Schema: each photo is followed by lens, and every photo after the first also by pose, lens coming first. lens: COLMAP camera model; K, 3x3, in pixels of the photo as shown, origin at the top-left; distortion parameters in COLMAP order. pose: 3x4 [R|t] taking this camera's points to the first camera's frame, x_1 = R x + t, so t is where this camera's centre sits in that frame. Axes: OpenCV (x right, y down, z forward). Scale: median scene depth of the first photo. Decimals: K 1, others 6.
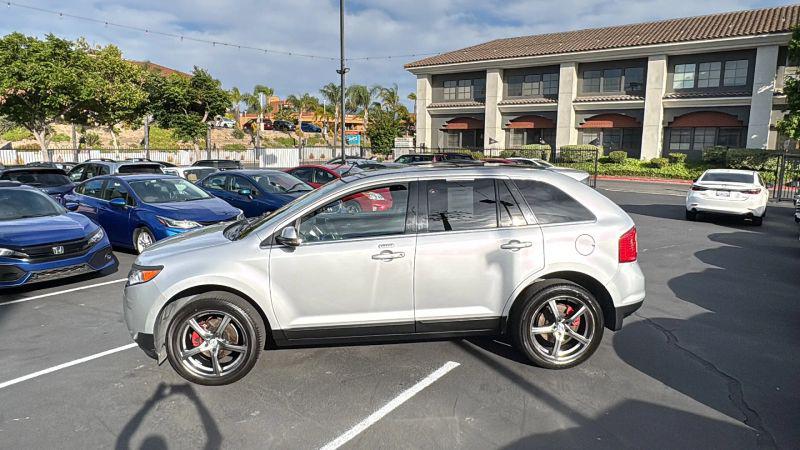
lens RADIAL K [[519.7, 0, 400.3], [0, 519.7, 223.2], [0, 0, 1]] dist [-0.002674, 0.002470]
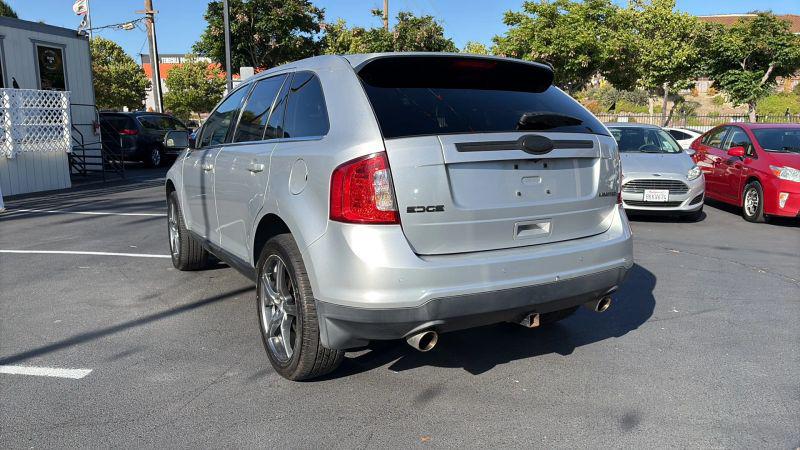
lens RADIAL K [[593.8, 0, 386.2], [0, 593.8, 226.2], [0, 0, 1]] dist [0.039830, -0.001522]
pose [[0.482211, 0.152869, -0.862614, 0.131819], [-0.135992, 0.985784, 0.098675, 0.002352], [0.865435, 0.069727, 0.496145, 0.104249]]
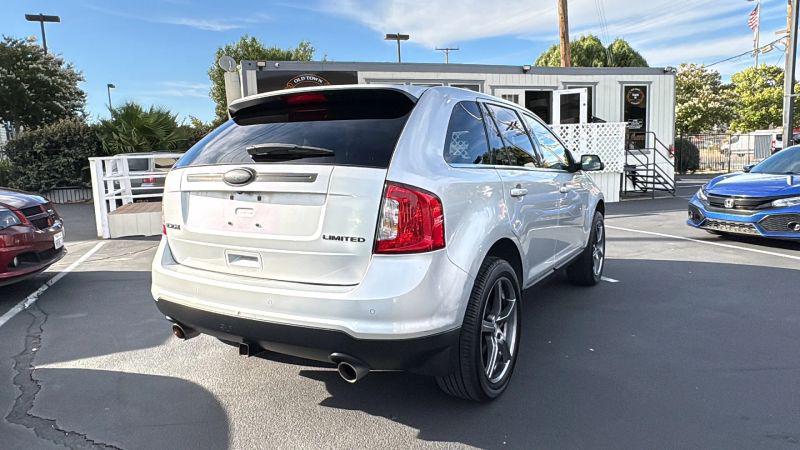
lens RADIAL K [[517.0, 0, 400.0], [0, 517.0, 225.0], [0, 0, 1]] dist [-0.000395, 0.000678]
pose [[-0.558638, 0.131773, -0.818877, 0.115439], [-0.088066, 0.972294, 0.216539, -0.014978], [0.824723, 0.193082, -0.531555, 0.223941]]
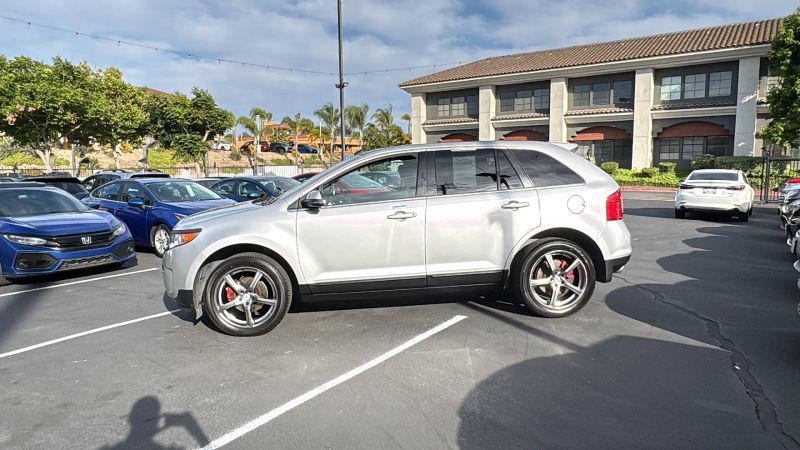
lens RADIAL K [[519.7, 0, 400.3], [0, 519.7, 223.2], [0, 0, 1]] dist [-0.002674, 0.002470]
pose [[0.999749, -0.020835, 0.008218, -0.004684], [0.021158, 0.998918, -0.041416, 0.016316], [-0.007346, 0.041580, 0.999108, -0.016043]]
